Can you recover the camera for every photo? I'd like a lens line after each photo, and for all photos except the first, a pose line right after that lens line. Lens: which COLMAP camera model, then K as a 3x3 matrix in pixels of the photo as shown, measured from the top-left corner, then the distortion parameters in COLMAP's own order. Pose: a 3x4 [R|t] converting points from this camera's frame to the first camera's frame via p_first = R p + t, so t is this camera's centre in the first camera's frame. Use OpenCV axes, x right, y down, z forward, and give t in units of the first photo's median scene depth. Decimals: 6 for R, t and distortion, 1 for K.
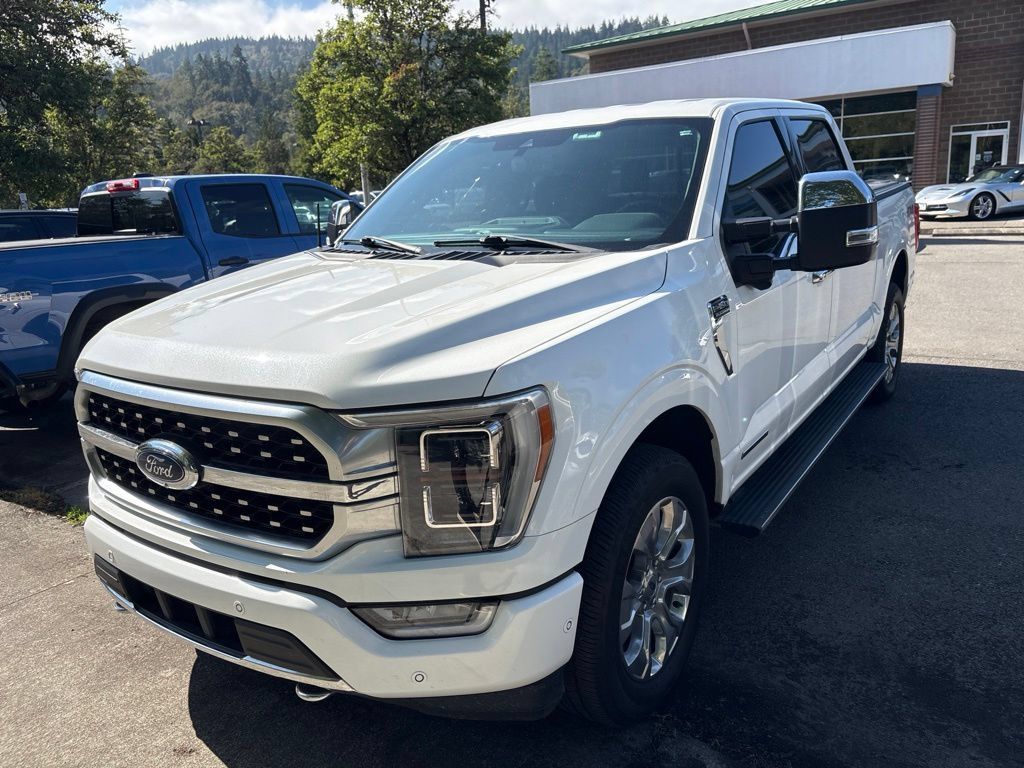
lens RADIAL K [[772.1, 0, 512.0], [0, 772.1, 384.0], [0, 0, 1]] dist [0.058217, -0.065309]
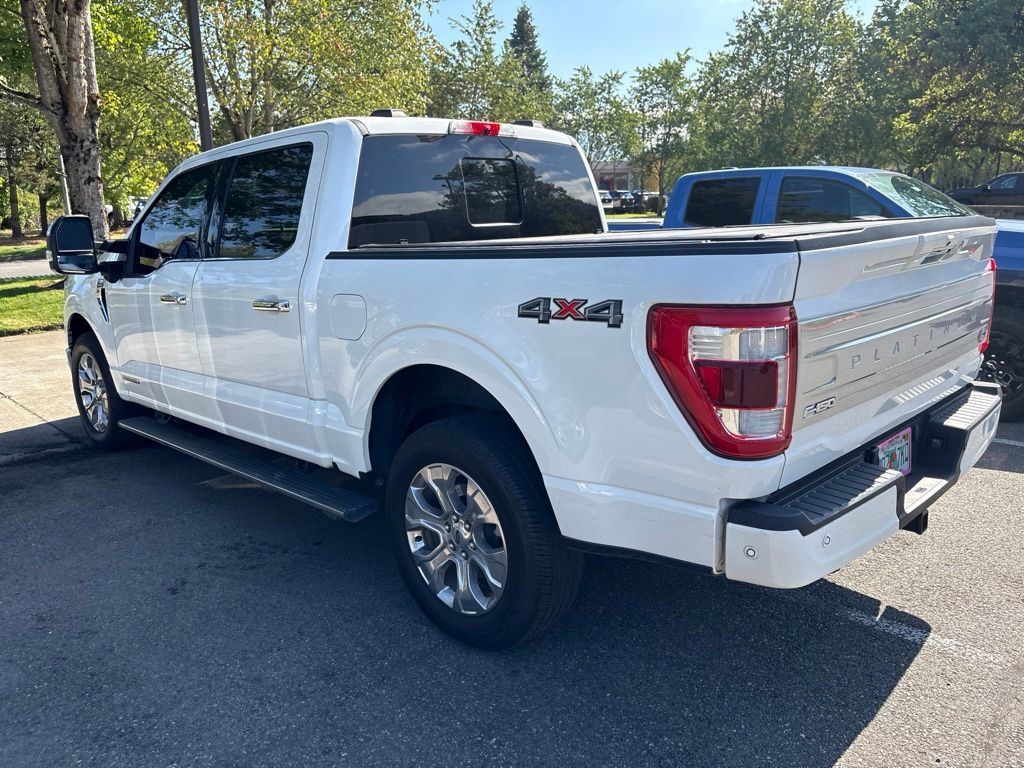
lens RADIAL K [[772.1, 0, 512.0], [0, 772.1, 384.0], [0, 0, 1]] dist [0.058217, -0.065309]
pose [[-0.169683, 0.278866, -0.945220, 1.681643], [-0.208519, 0.927254, 0.310999, -0.573009], [0.963186, 0.249867, -0.099191, 1.889882]]
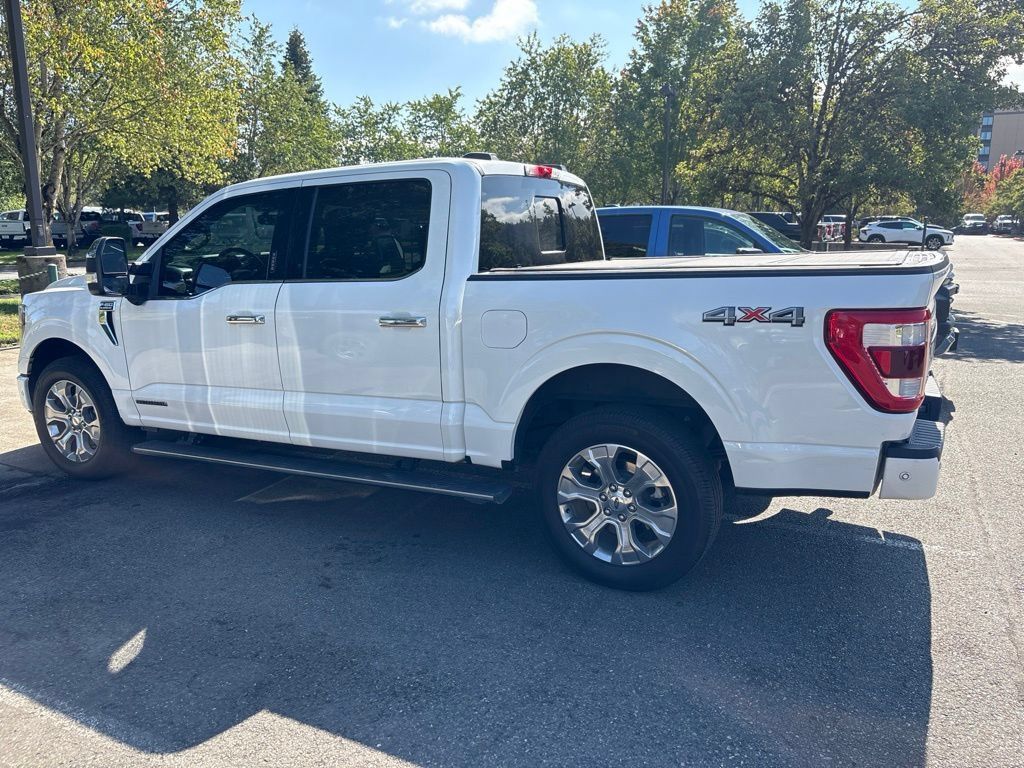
lens RADIAL K [[772.1, 0, 512.0], [0, 772.1, 384.0], [0, 0, 1]] dist [0.058217, -0.065309]
pose [[0.135197, 0.248405, -0.959175, 1.903792], [-0.246500, 0.946058, 0.210264, -0.469806], [0.959666, 0.208010, 0.189136, 1.373767]]
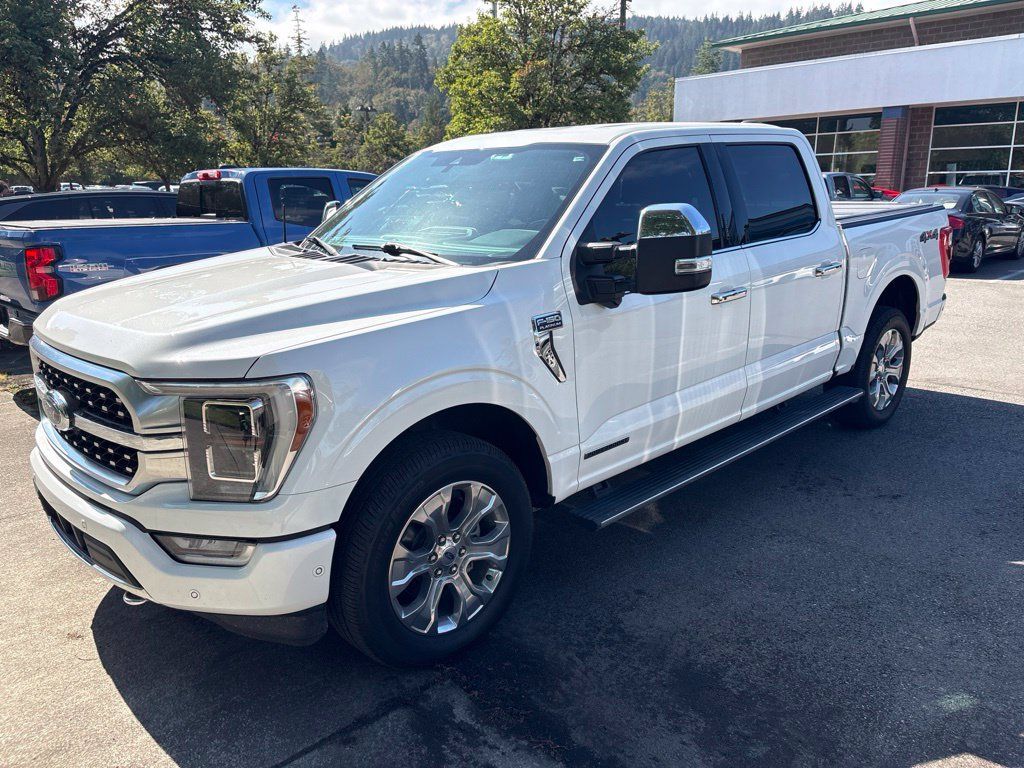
lens RADIAL K [[772.1, 0, 512.0], [0, 772.1, 384.0], [0, 0, 1]] dist [0.058217, -0.065309]
pose [[0.978867, 0.089382, -0.183930, 0.366376], [-0.087117, 0.995990, 0.020378, -0.022109], [0.185013, -0.003924, 0.982728, -0.093451]]
